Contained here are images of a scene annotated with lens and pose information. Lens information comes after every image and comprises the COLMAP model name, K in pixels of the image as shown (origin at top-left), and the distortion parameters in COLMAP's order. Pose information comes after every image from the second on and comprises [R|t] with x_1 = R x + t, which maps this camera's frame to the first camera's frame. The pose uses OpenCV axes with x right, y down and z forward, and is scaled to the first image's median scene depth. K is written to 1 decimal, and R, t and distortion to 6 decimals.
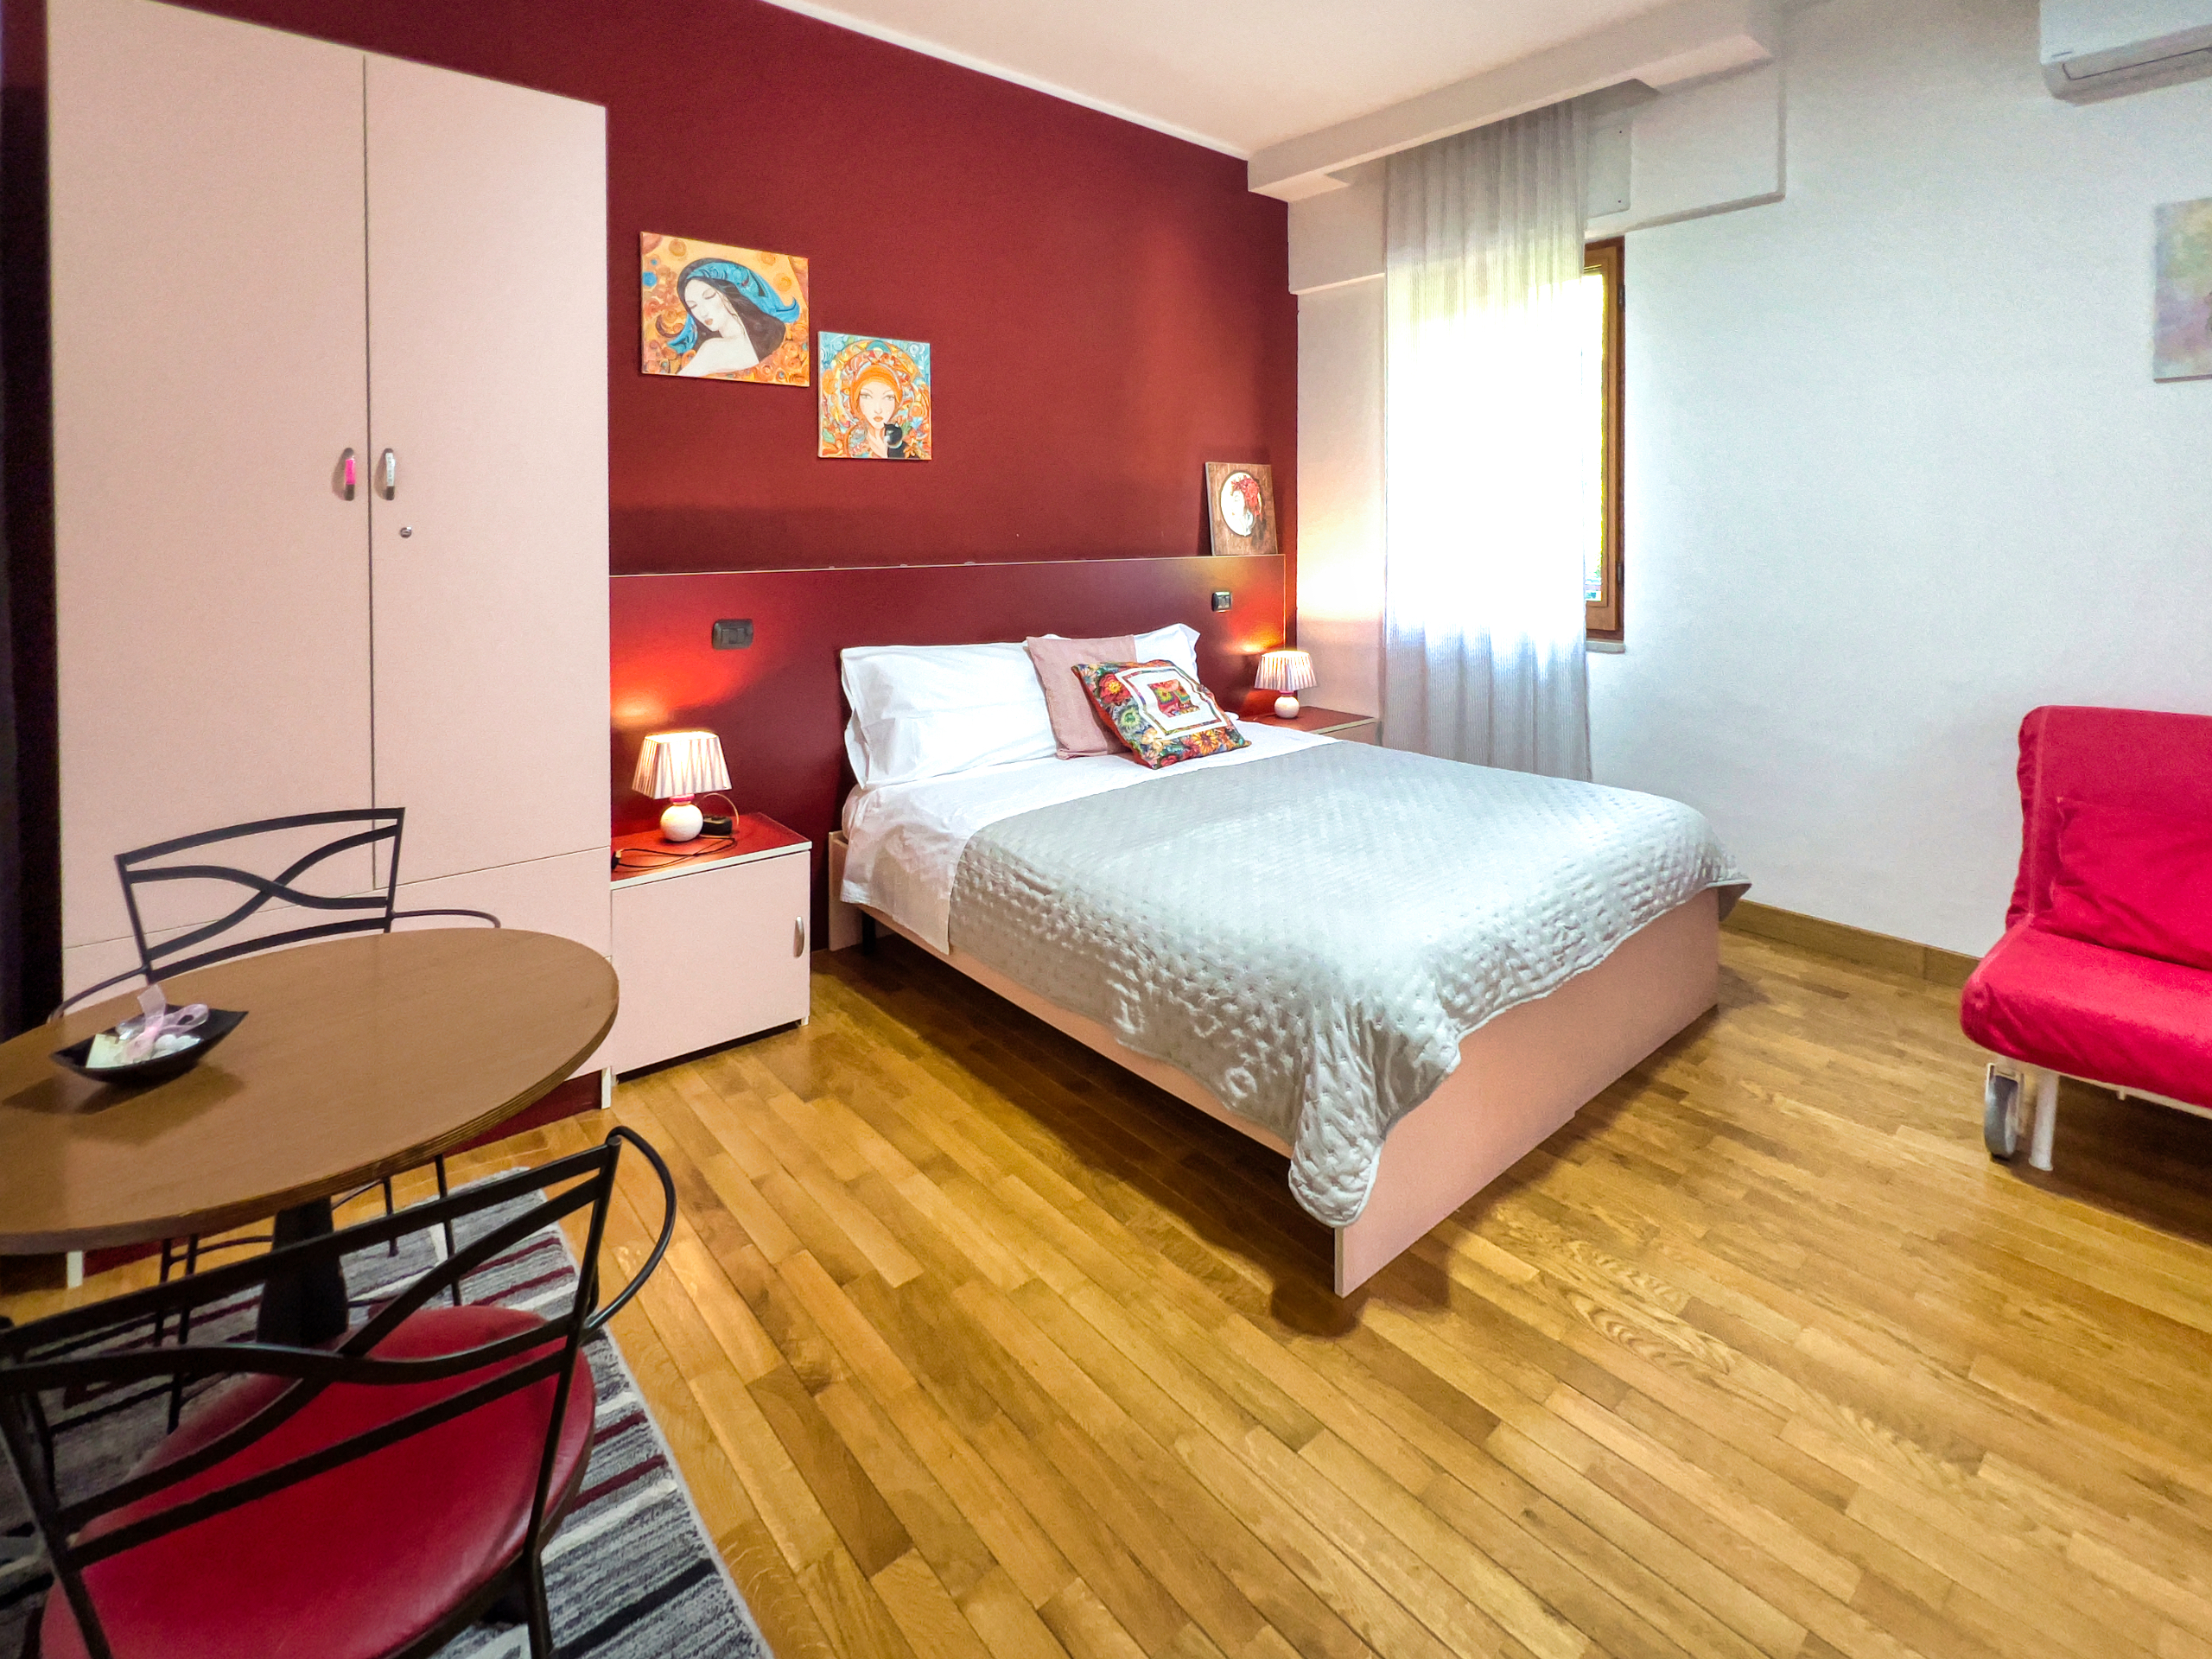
lens RADIAL K [[1038.6, 0, 1105.0], [0, 1038.6, 723.1], [0, 0, 1]] dist [-0.001738, 0.001046]
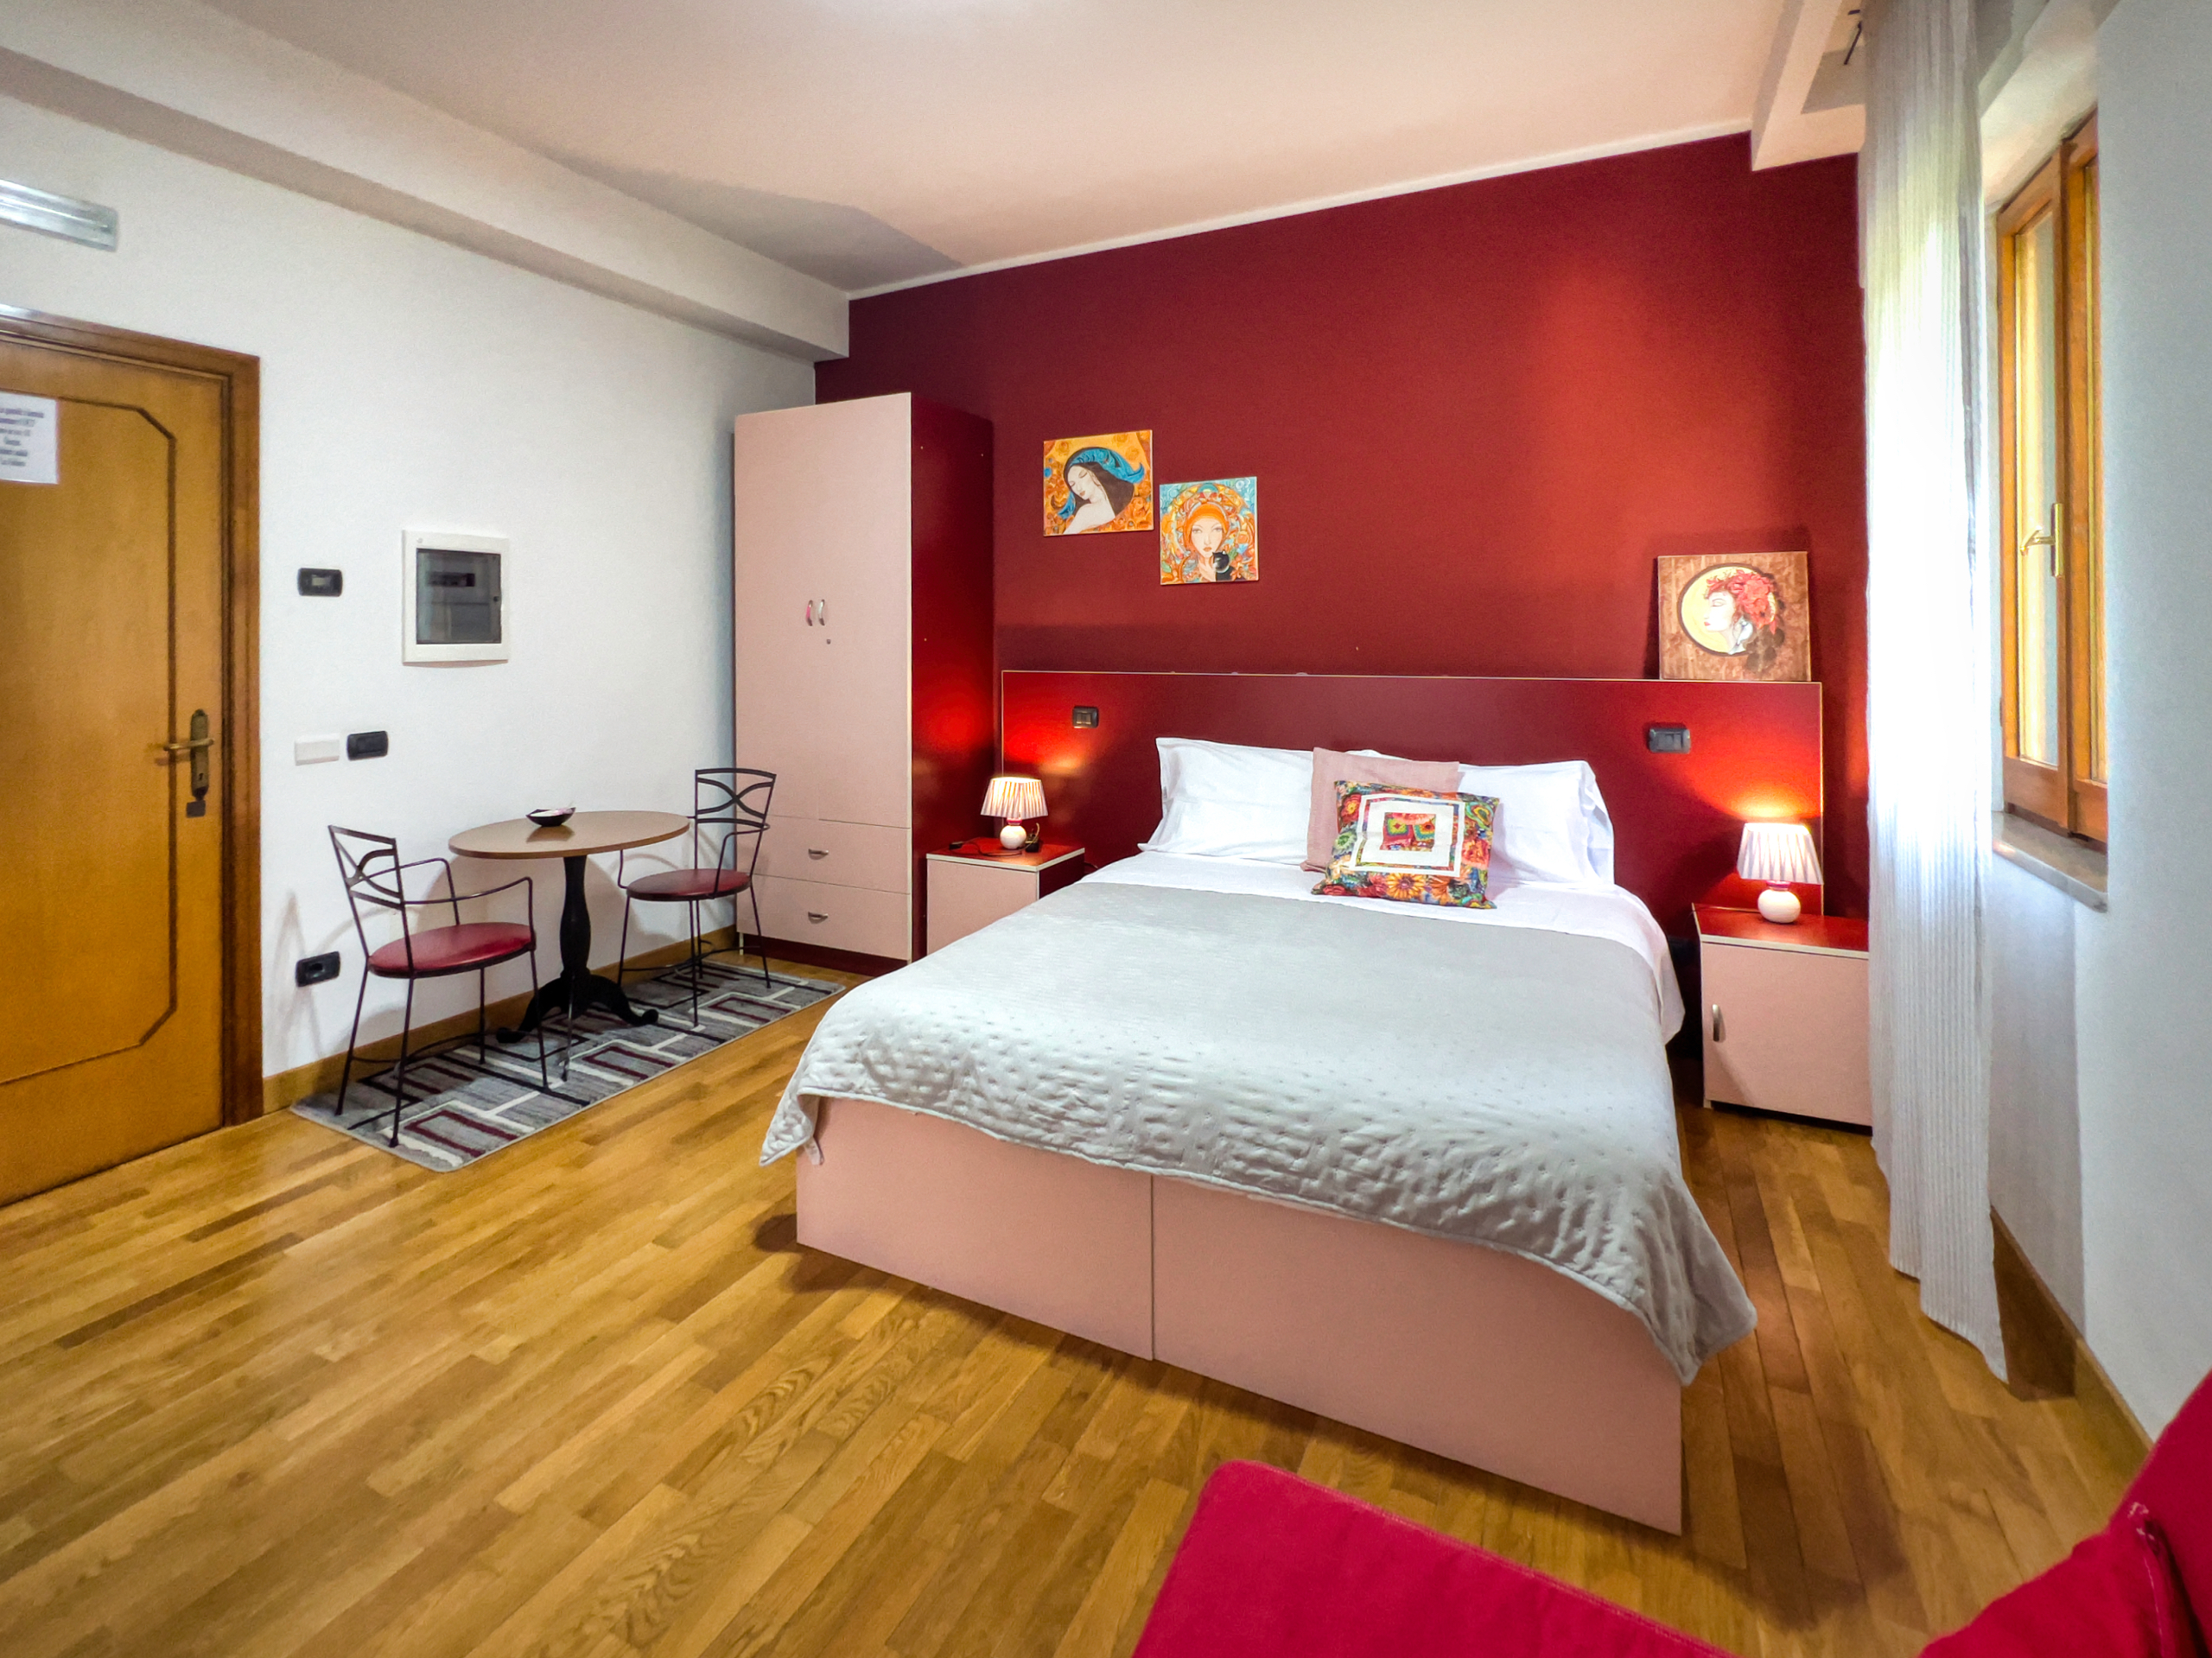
lens RADIAL K [[1004.0, 0, 1106.0], [0, 1004.0, 829.0], [0, 0, 1]] dist [-0.001596, -0.000424]
pose [[0.396311, 0.172745, -0.901719, 0.875686], [-0.173175, 0.978576, 0.111357, -0.092402], [0.901636, 0.112023, 0.417735, 0.478766]]
